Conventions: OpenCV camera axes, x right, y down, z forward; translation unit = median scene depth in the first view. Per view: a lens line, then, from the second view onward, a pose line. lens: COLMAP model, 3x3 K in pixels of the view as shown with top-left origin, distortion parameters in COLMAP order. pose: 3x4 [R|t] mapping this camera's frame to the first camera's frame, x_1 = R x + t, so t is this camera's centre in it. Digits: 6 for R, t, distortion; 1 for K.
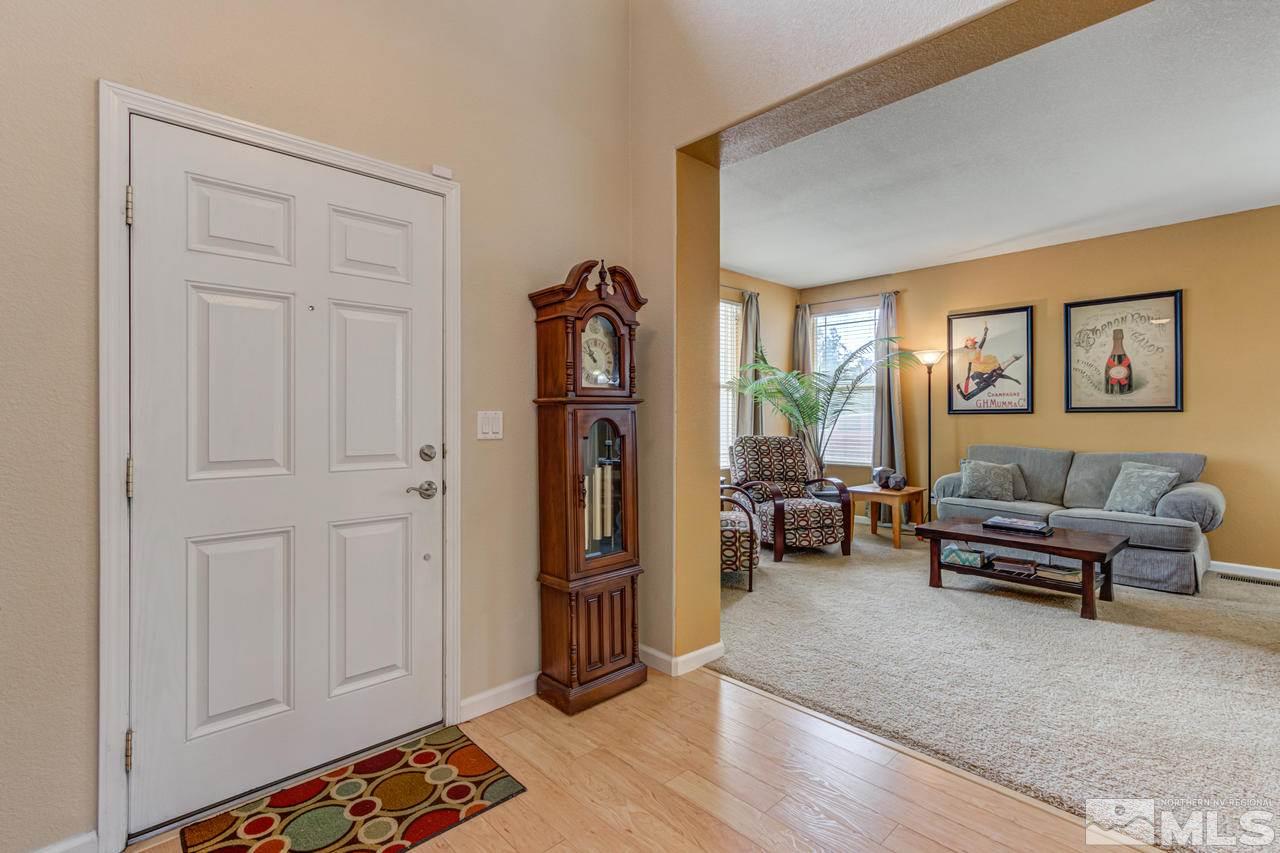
lens RADIAL K [[586.3, 0, 639.2], [0, 586.3, 420.4], [0, 0, 1]] dist [0.005628, 0.000432]
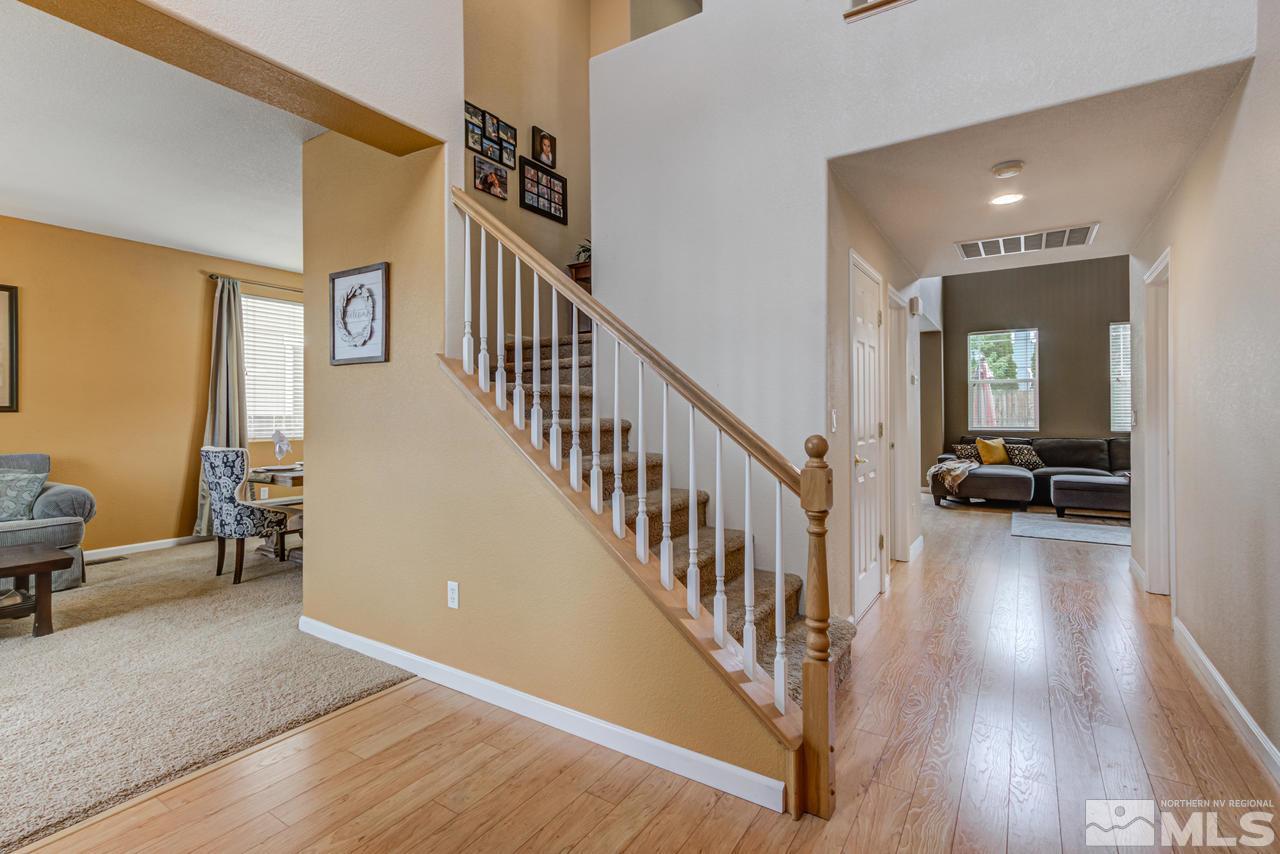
lens RADIAL K [[586.3, 0, 640.2], [0, 586.3, 418.0], [0, 0, 1]] dist [0.005628, 0.000432]
pose [[-0.237815, -0.000352, 0.971310, -0.339810], [0.008991, 0.999956, 0.002563, 0.002171], [-0.971269, 0.009342, -0.237801, 0.293361]]
